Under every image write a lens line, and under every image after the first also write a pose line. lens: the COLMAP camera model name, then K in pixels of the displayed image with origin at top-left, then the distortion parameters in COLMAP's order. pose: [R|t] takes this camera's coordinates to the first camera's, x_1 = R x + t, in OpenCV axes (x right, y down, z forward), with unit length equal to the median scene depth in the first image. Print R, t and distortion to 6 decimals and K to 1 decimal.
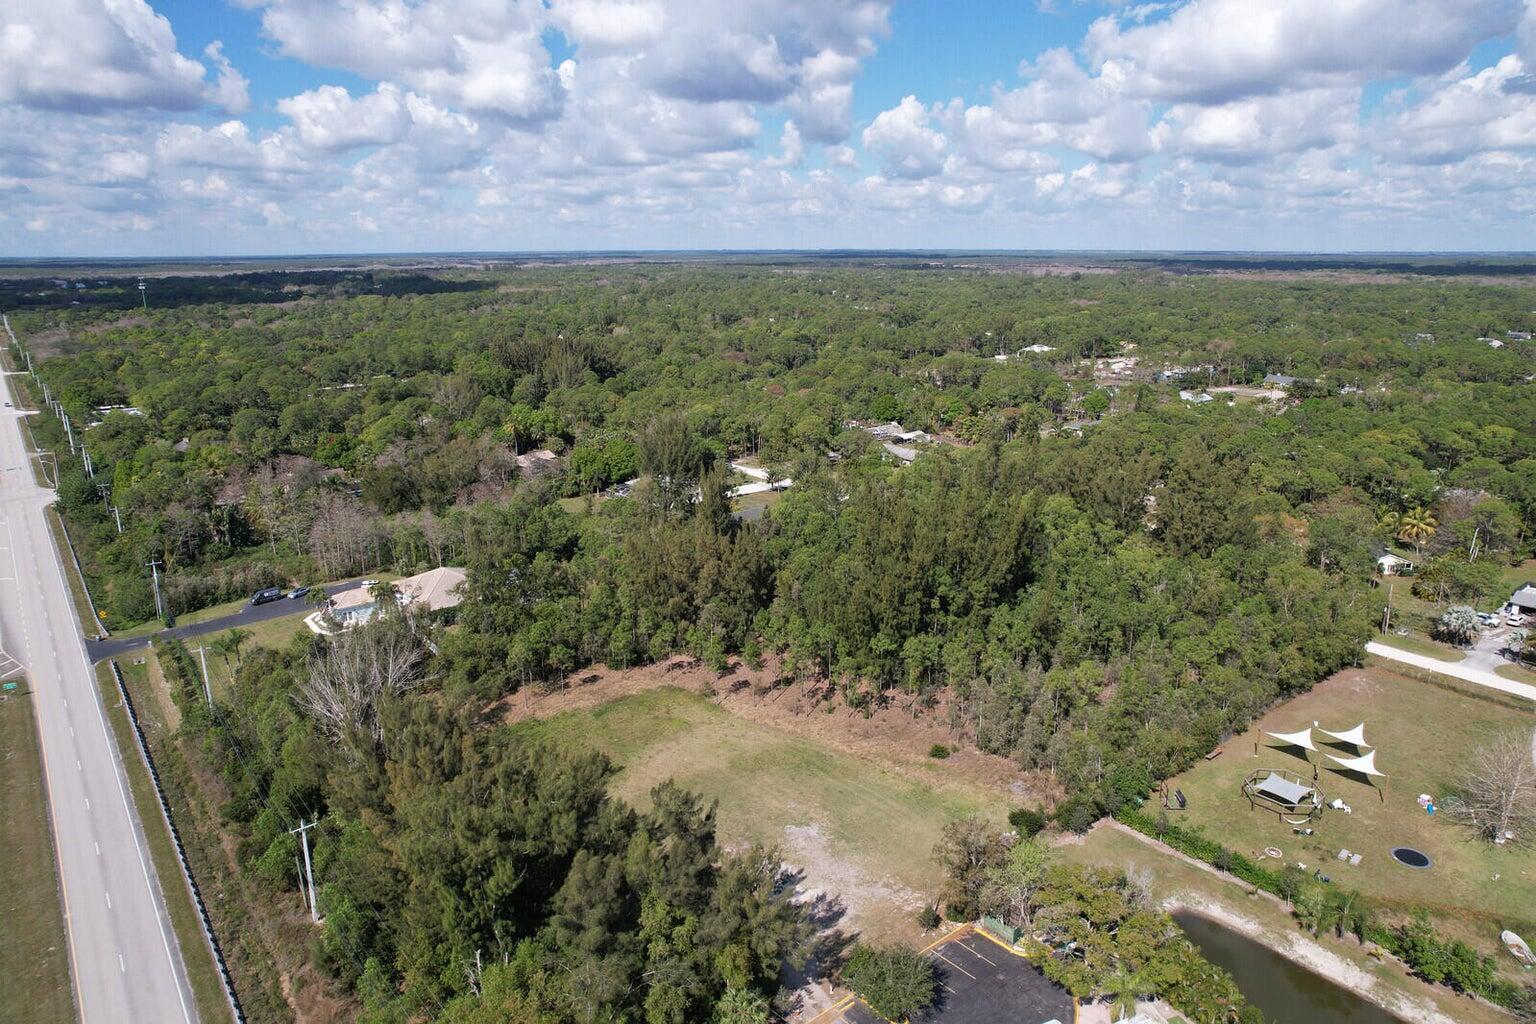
lens RADIAL K [[979.6, 0, 764.8], [0, 979.6, 504.6], [0, 0, 1]] dist [-0.058593, 0.023706]
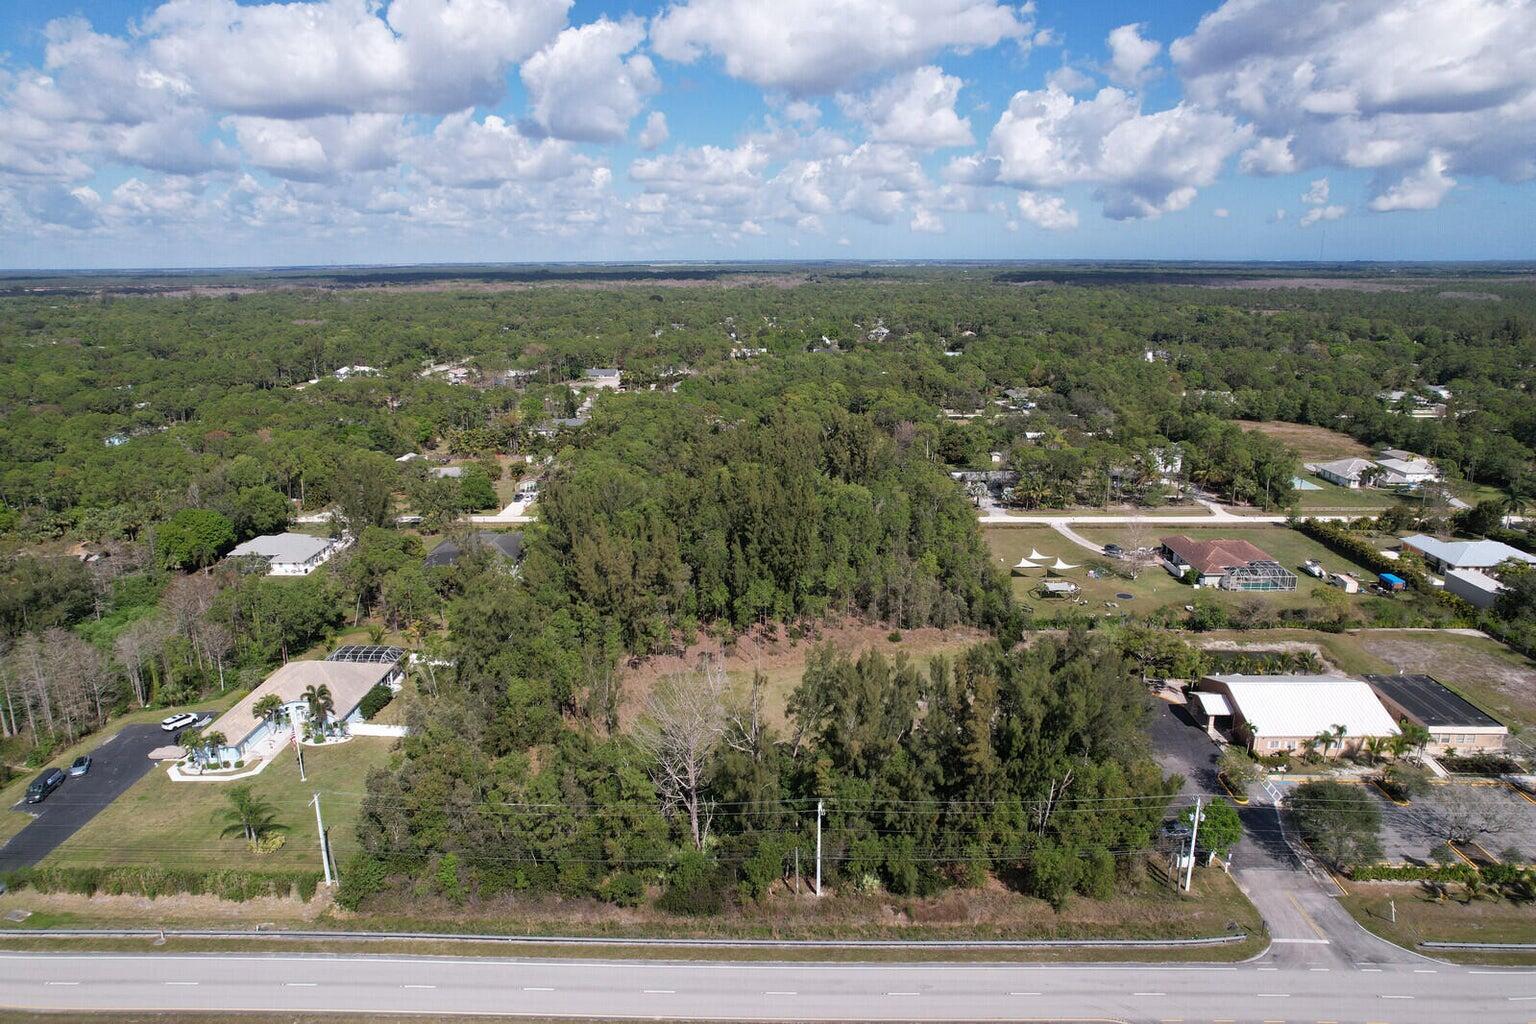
lens RADIAL K [[973.1, 0, 762.2], [0, 973.1, 511.7], [0, 0, 1]] dist [-0.075654, 0.063794]
pose [[0.639818, -0.190545, 0.744531, -0.814700], [0.195601, 0.977248, 0.082013, -0.062177], [-0.743218, 0.093158, 0.662532, 0.187658]]
